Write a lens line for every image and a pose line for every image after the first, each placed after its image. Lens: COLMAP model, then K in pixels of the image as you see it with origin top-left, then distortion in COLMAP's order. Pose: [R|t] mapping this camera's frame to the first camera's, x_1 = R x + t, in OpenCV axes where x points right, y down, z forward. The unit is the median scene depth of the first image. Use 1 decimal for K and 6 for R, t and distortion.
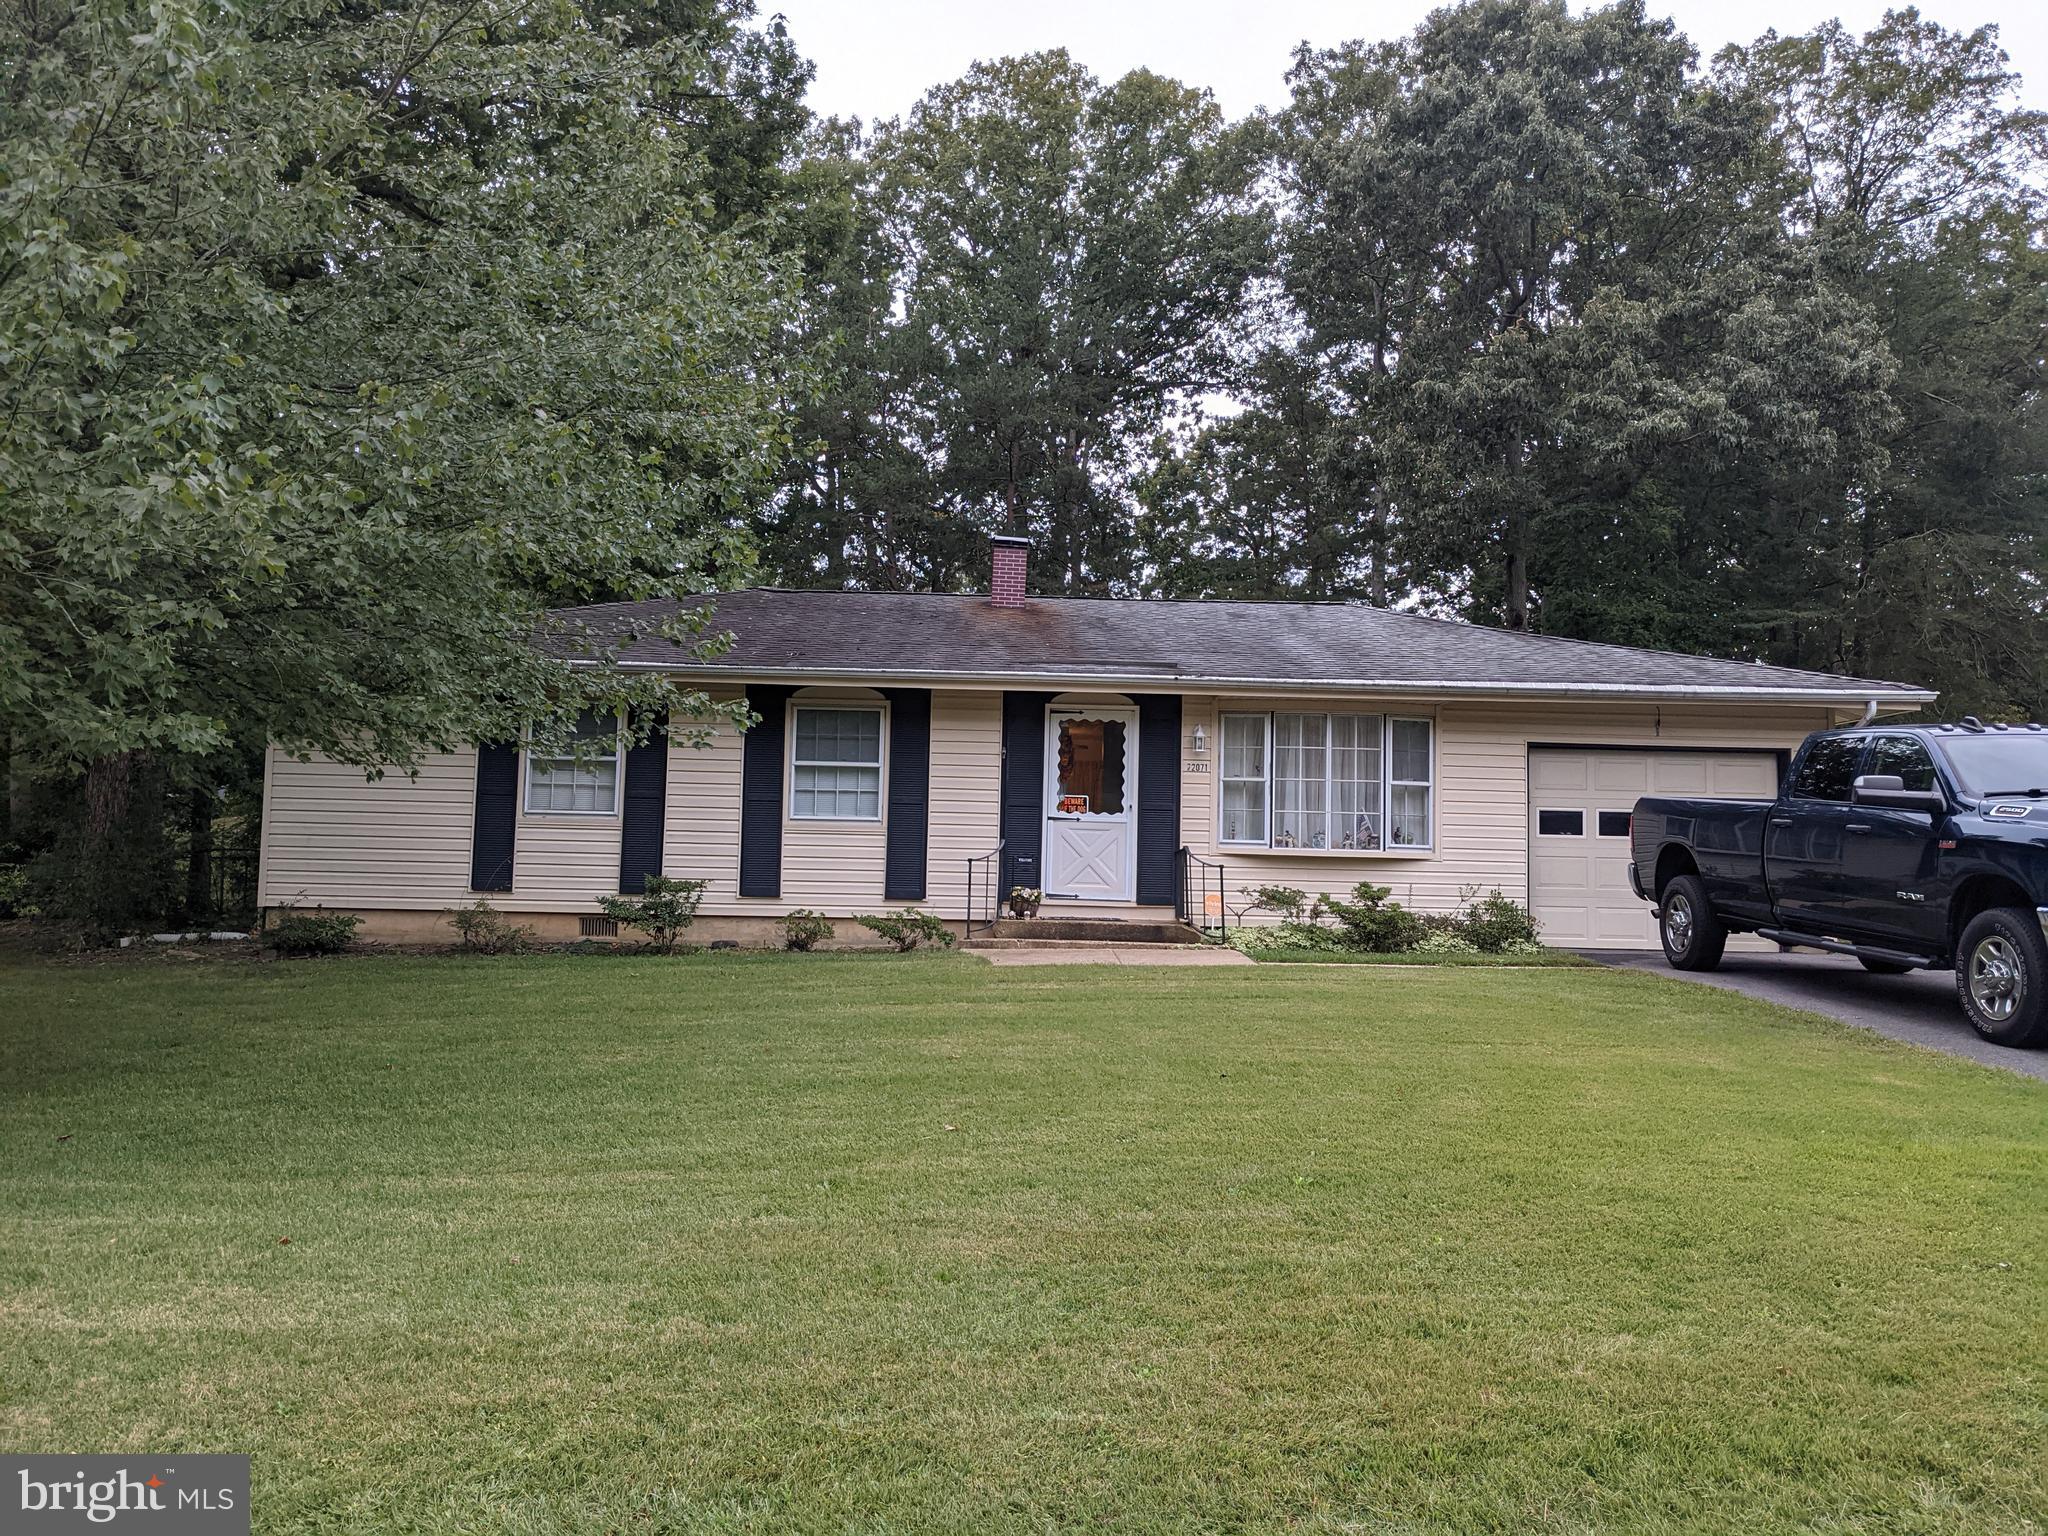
lens RADIAL K [[1575.9, 0, 1024.0], [0, 1575.9, 768.0], [0, 0, 1]] dist [0.022998, -0.110414]
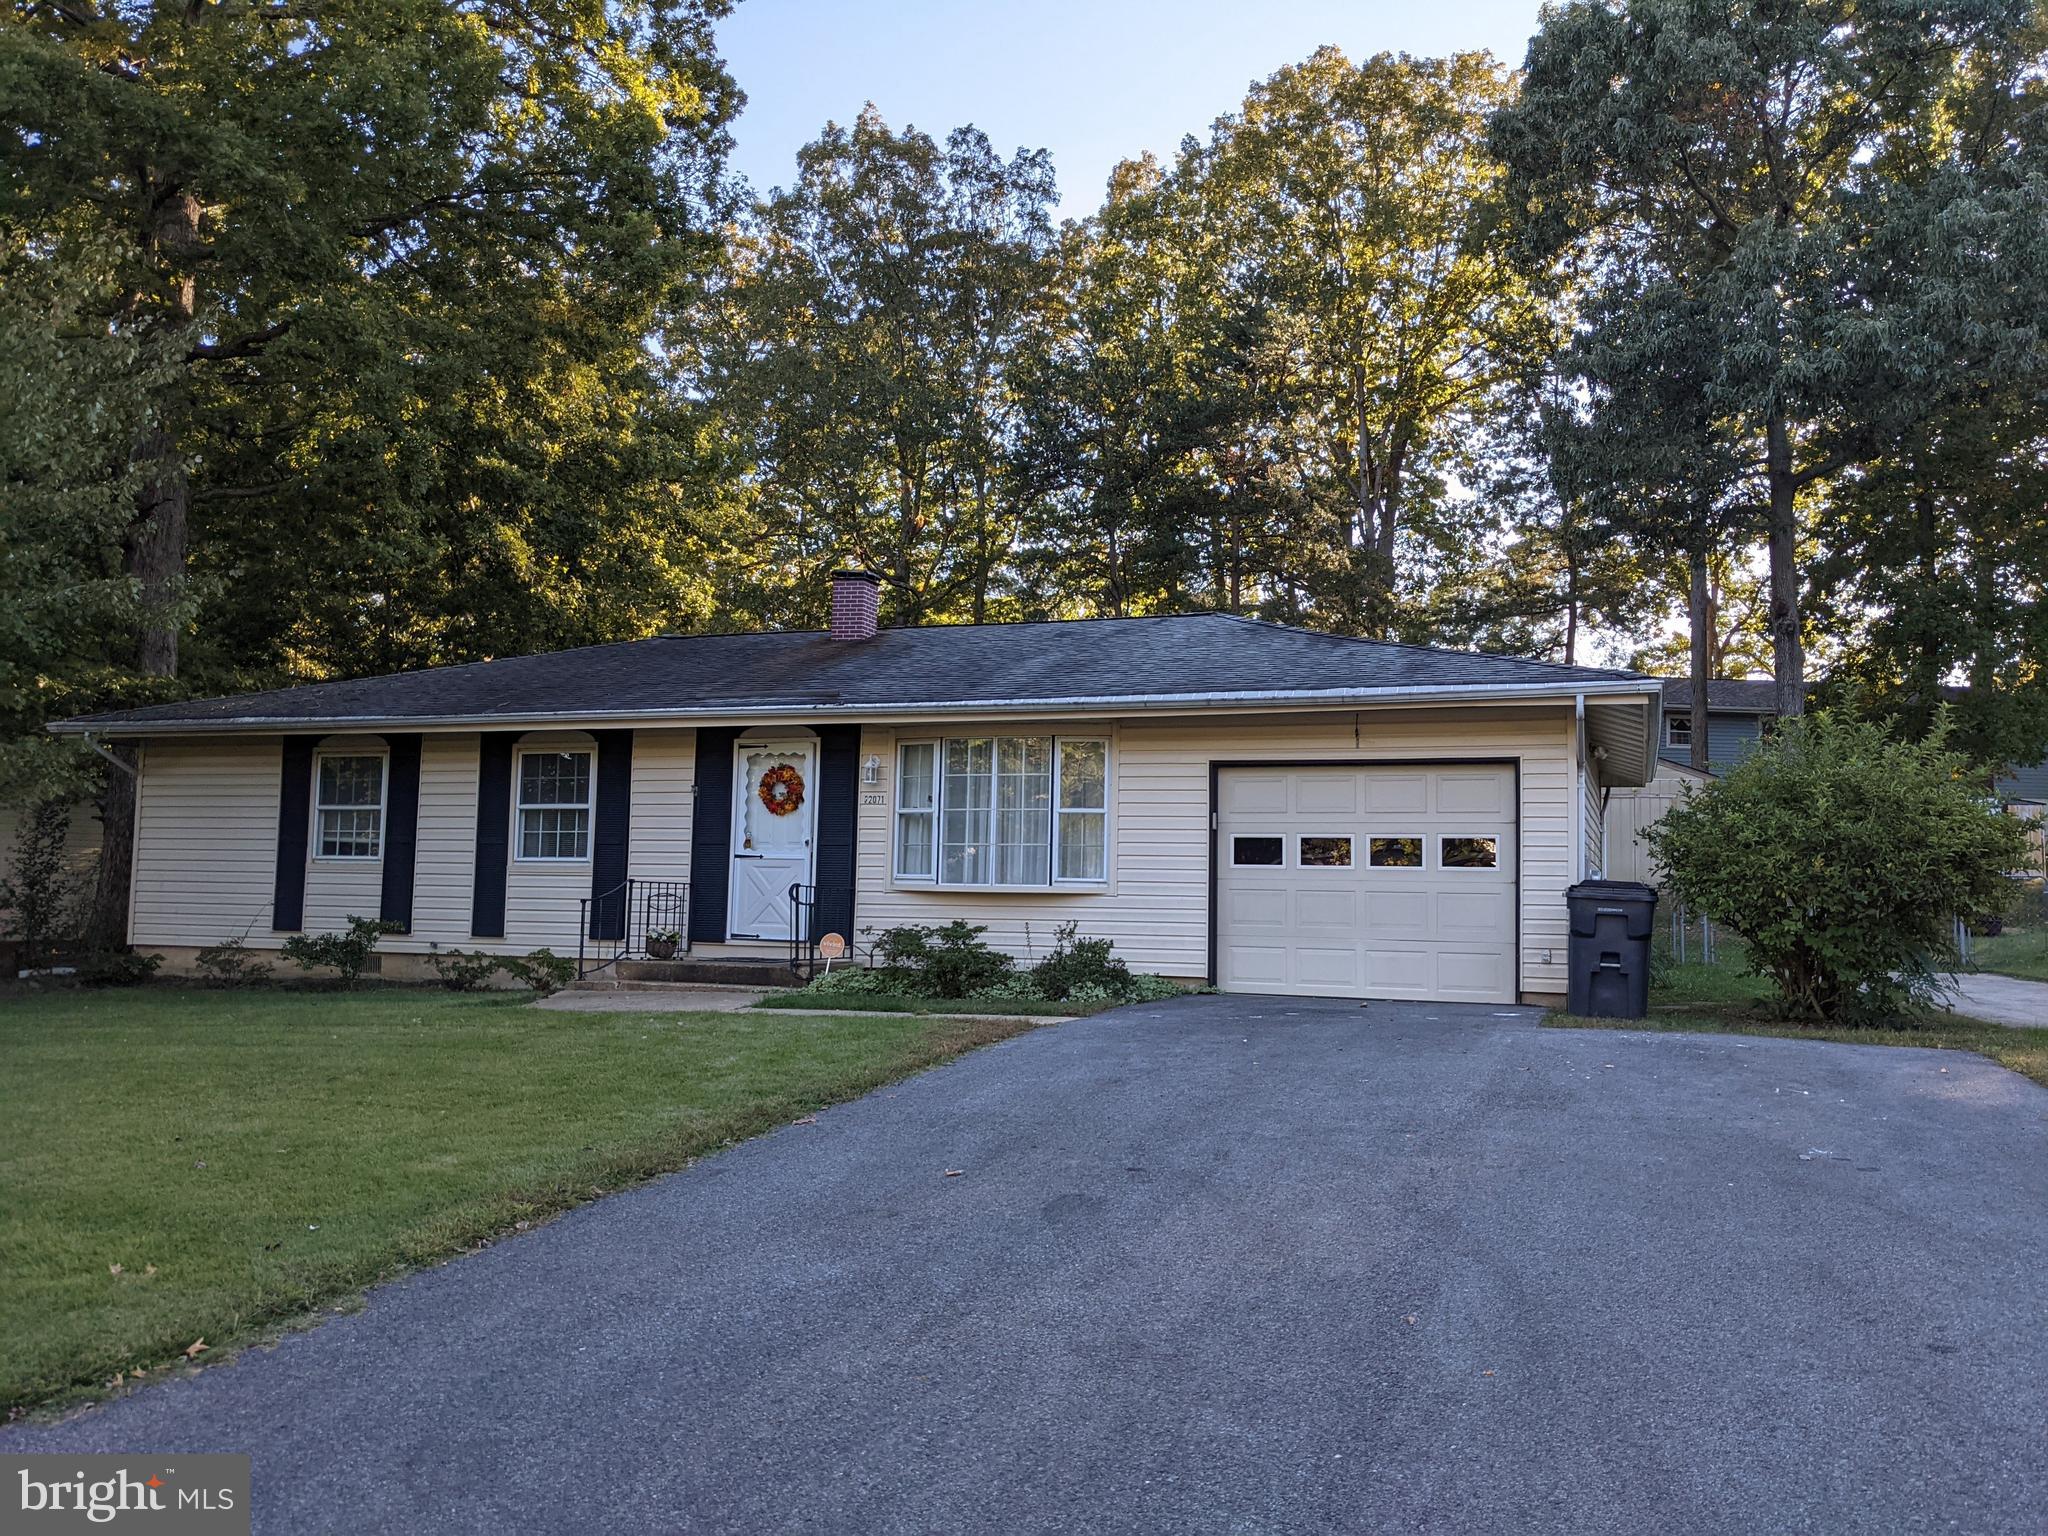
lens RADIAL K [[1616.4, 0, 1024.0], [0, 1616.4, 768.0], [0, 0, 1]] dist [0.045365, -0.125777]
pose [[0.944054, -0.035030, -0.327926, 0.516544], [0.024358, 0.999033, -0.036597, 0.018494], [0.328891, 0.026562, 0.943994, 0.108091]]
